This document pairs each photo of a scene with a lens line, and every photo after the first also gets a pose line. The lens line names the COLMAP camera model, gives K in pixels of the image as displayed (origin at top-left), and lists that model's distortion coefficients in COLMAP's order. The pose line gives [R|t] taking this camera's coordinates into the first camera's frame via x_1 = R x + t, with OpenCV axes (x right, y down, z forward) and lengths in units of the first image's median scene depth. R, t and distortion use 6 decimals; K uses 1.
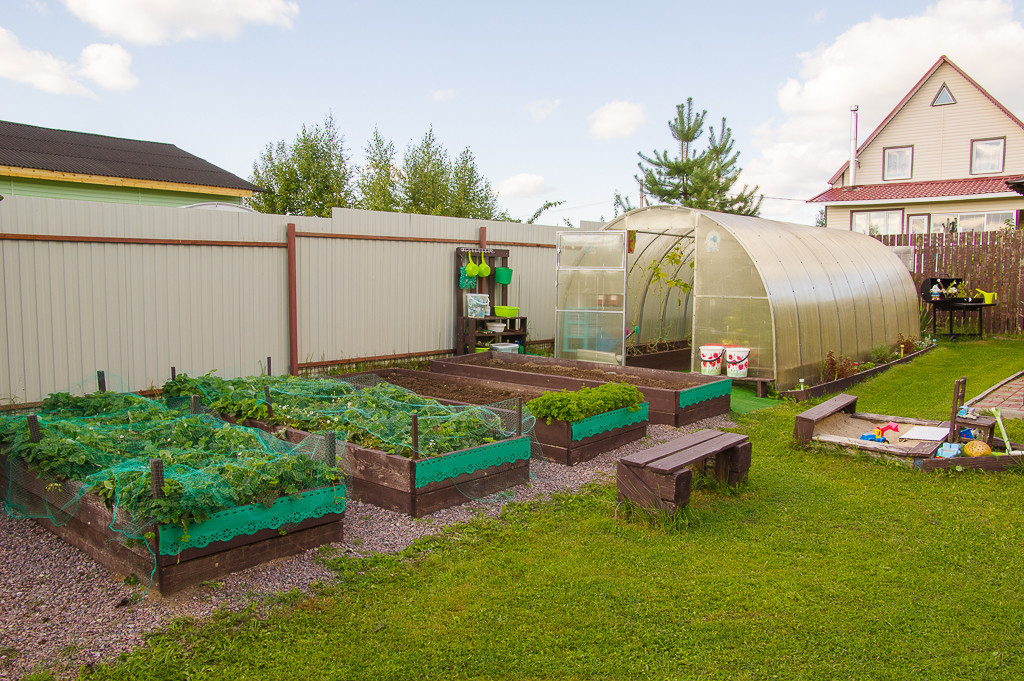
lens RADIAL K [[818.2, 0, 509.4], [0, 818.2, 343.9], [0, 0, 1]] dist [-0.039977, 0.009342]
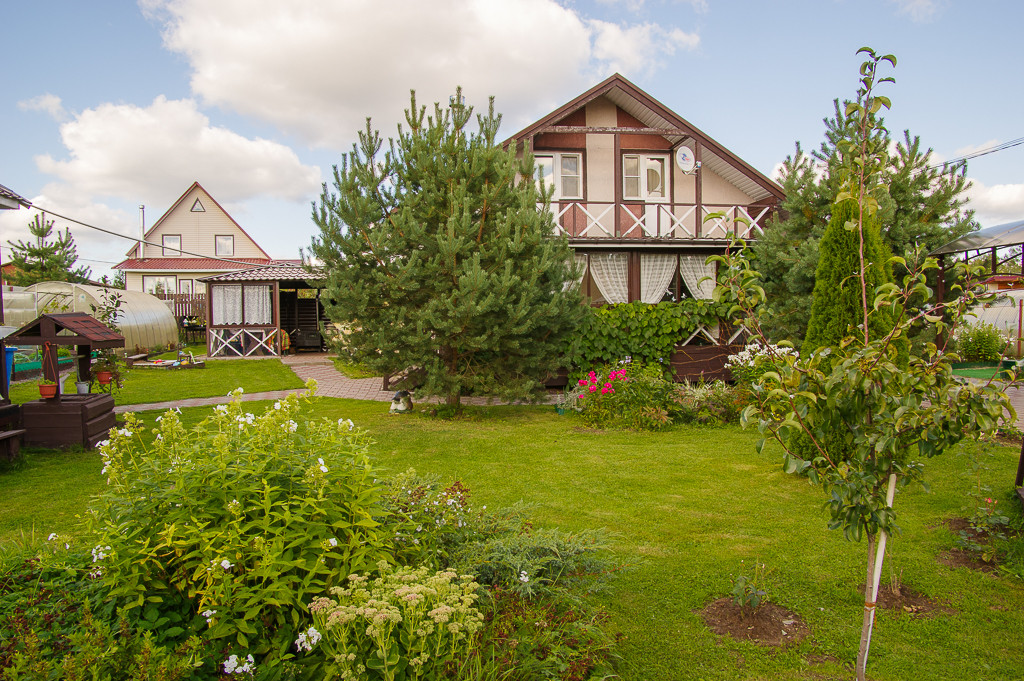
lens RADIAL K [[724.6, 0, 504.1], [0, 724.6, 347.5], [0, 0, 1]] dist [-0.092278, 0.059172]
pose [[0.649651, -0.033311, 0.759502, -0.330488], [0.070501, 0.997374, -0.016560, 0.087242], [-0.756956, 0.064303, 0.650294, -0.795335]]
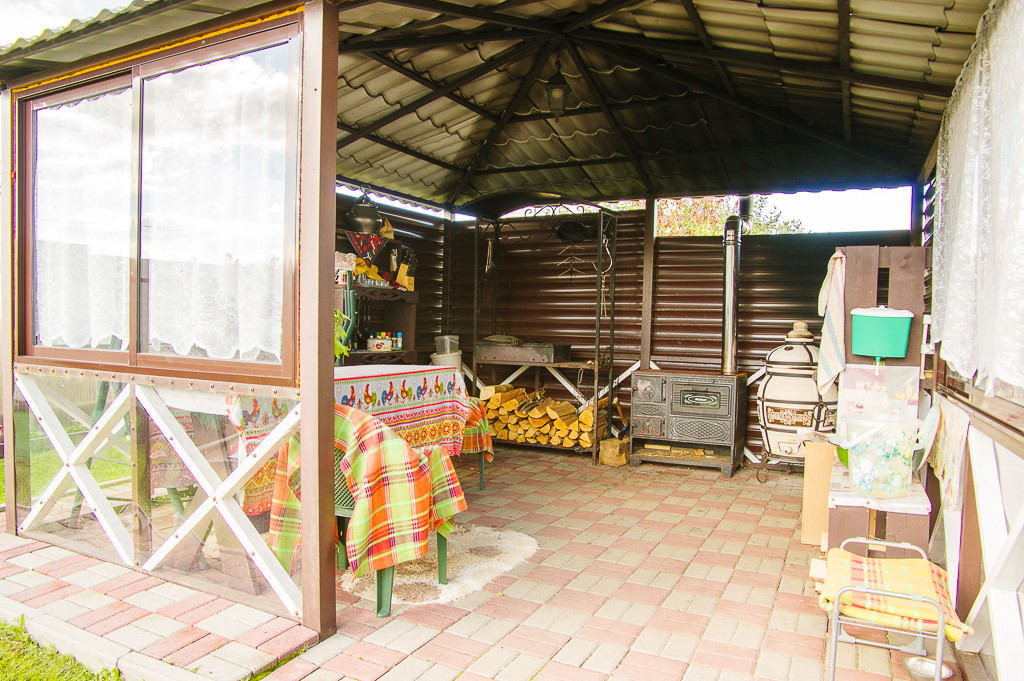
lens RADIAL K [[724.6, 0, 507.8], [0, 724.6, 343.5], [0, 0, 1]] dist [-0.092278, 0.059172]
pose [[0.975980, 0.007579, 0.217727, 0.462745], [0.001149, 0.999202, -0.039935, -0.011300], [-0.217856, 0.039226, 0.975192, 0.274771]]
